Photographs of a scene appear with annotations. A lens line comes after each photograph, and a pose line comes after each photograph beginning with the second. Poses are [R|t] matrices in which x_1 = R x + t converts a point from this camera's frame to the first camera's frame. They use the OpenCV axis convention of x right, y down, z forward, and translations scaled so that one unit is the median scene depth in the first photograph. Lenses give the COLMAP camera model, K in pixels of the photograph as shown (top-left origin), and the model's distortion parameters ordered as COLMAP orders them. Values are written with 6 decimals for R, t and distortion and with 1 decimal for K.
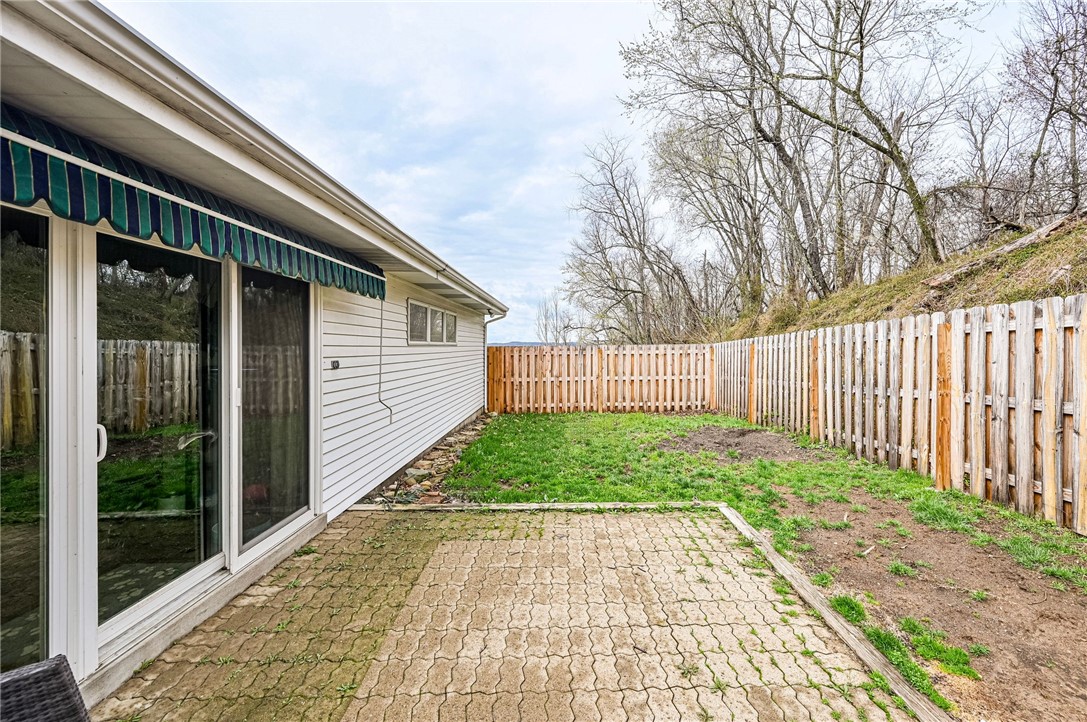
lens RADIAL K [[439.3, 0, 539.7], [0, 439.3, 337.9], [0, 0, 1]] dist [-0.000720, 0.000120]
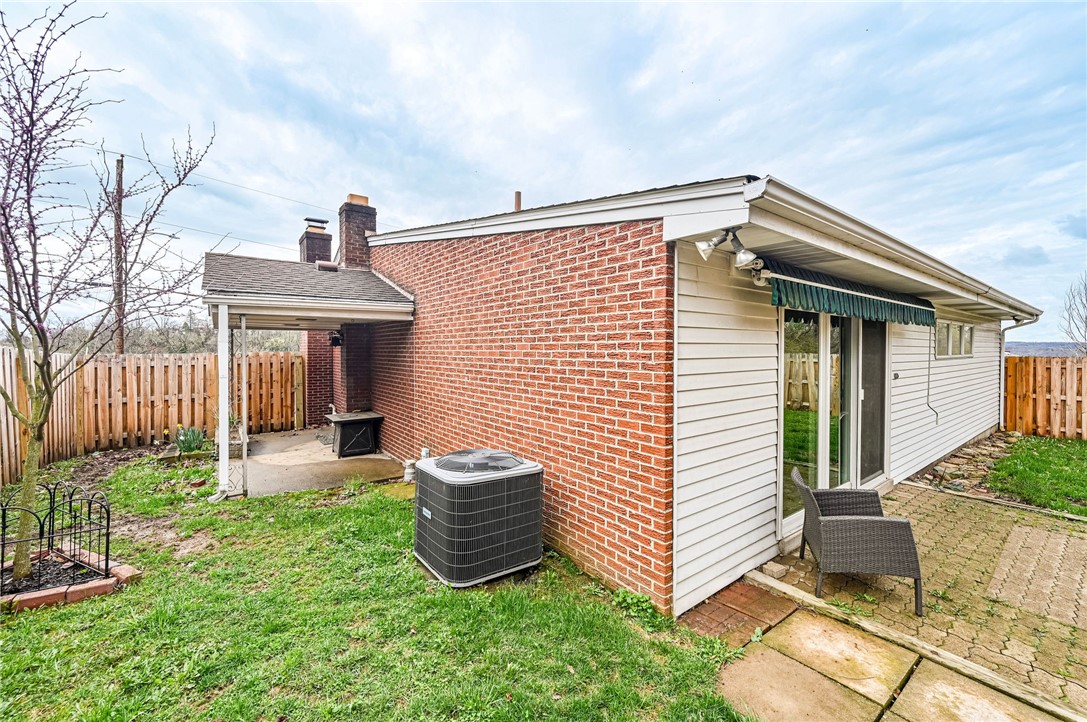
lens RADIAL K [[424.2, 0, 541.3], [0, 424.2, 345.9], [0, 0, 1]] dist [0.000892, 0.000193]
pose [[0.631906, 0.005050, -0.775029, -0.062144], [0.010137, 0.999839, 0.014781, -0.030449], [0.774979, -0.017197, 0.631753, -0.338438]]
